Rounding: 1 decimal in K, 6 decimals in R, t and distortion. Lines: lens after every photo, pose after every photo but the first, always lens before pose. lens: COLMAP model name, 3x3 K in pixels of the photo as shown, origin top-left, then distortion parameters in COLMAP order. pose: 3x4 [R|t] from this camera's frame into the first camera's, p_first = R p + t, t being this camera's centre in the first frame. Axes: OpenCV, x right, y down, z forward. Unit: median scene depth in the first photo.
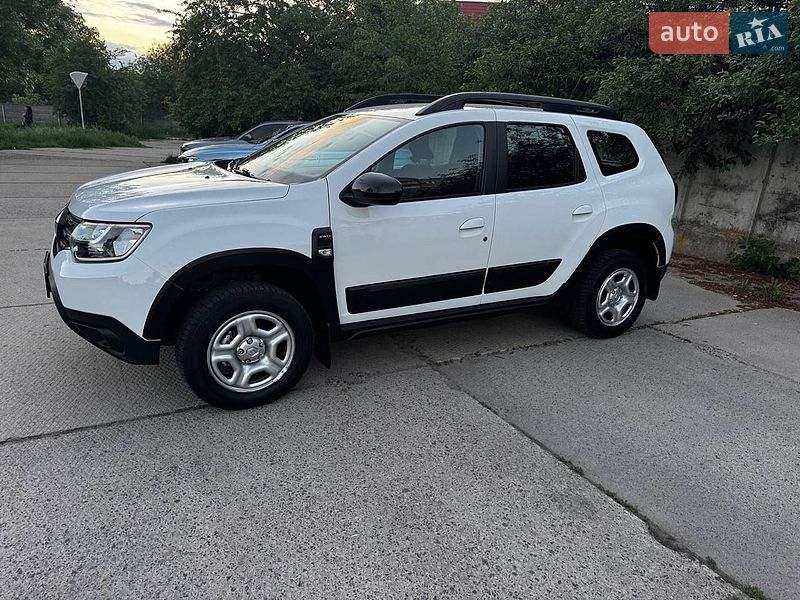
lens RADIAL K [[565.6, 0, 397.1], [0, 565.6, 298.1], [0, 0, 1]] dist [0.032663, -0.038003]
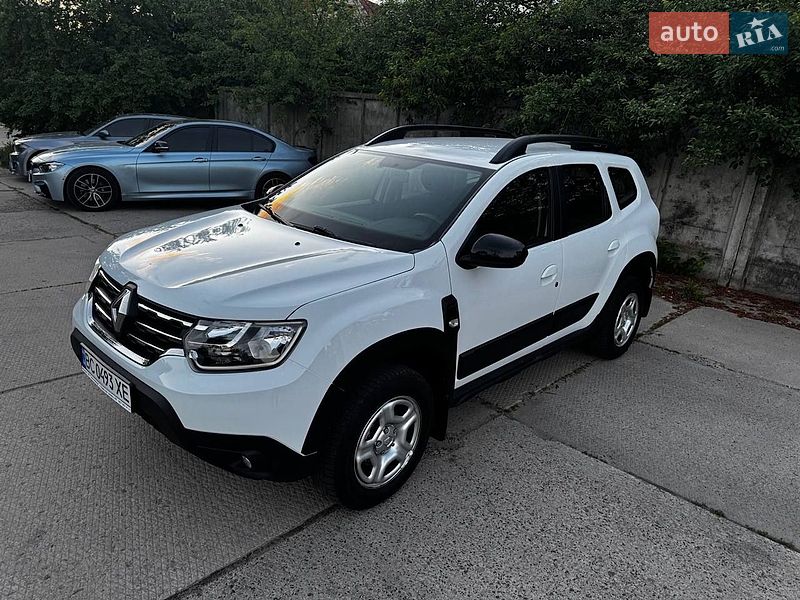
lens RADIAL K [[568.0, 0, 399.7], [0, 568.0, 301.9], [0, 0, 1]] dist [0.021503, -0.024061]
pose [[0.952766, -0.078850, 0.293292, -0.403403], [0.068214, 0.996594, 0.046335, -0.138727], [-0.295947, -0.024140, 0.954899, 0.118169]]
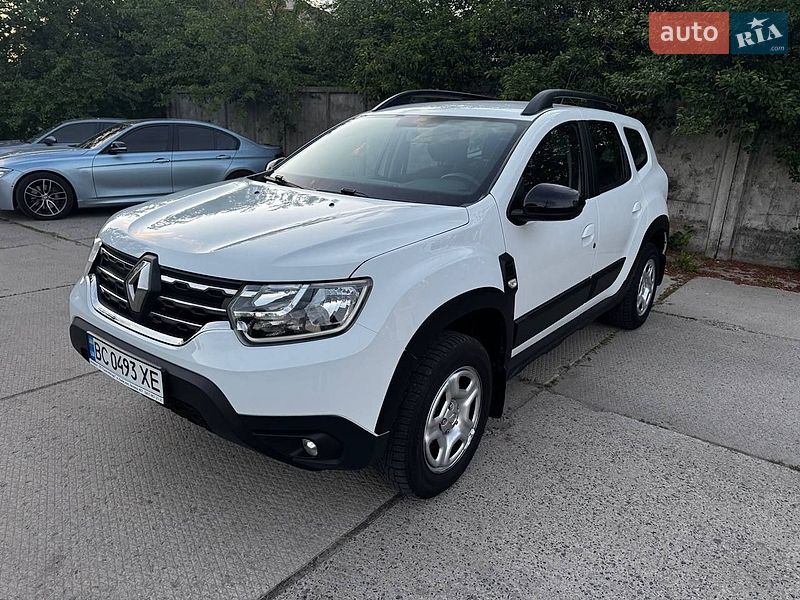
lens RADIAL K [[570.3, 0, 401.6], [0, 570.3, 302.1], [0, 0, 1]] dist [0.007162, -0.006158]
pose [[0.920178, -0.135521, 0.367297, -0.494239], [0.128875, 0.990742, 0.042685, -0.093060], [-0.369681, 0.008057, 0.929124, 0.235853]]
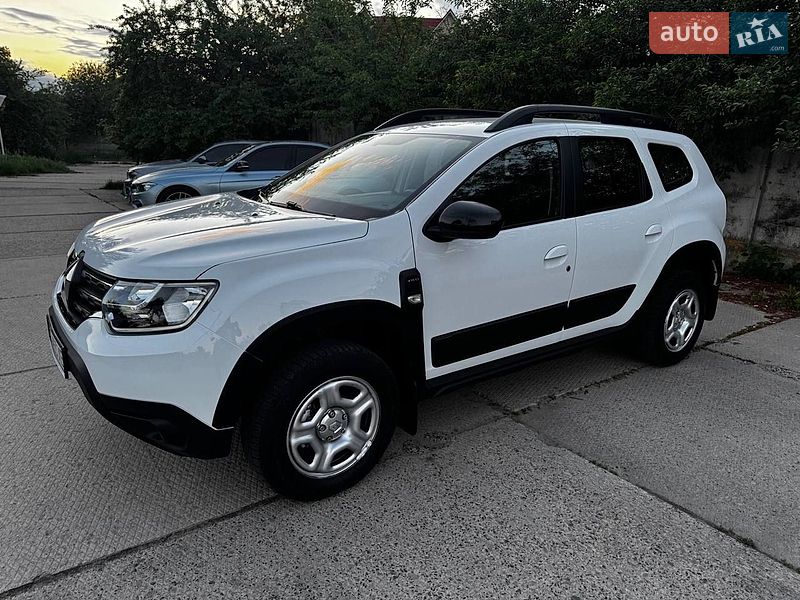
lens RADIAL K [[568.9, 0, 398.7], [0, 568.9, 300.2], [0, 0, 1]] dist [0.010012, -0.008753]
pose [[0.992736, -0.057954, 0.105438, -0.200236], [0.060202, 0.998019, -0.018259, -0.055440], [-0.104171, 0.024474, 0.994258, 0.147764]]
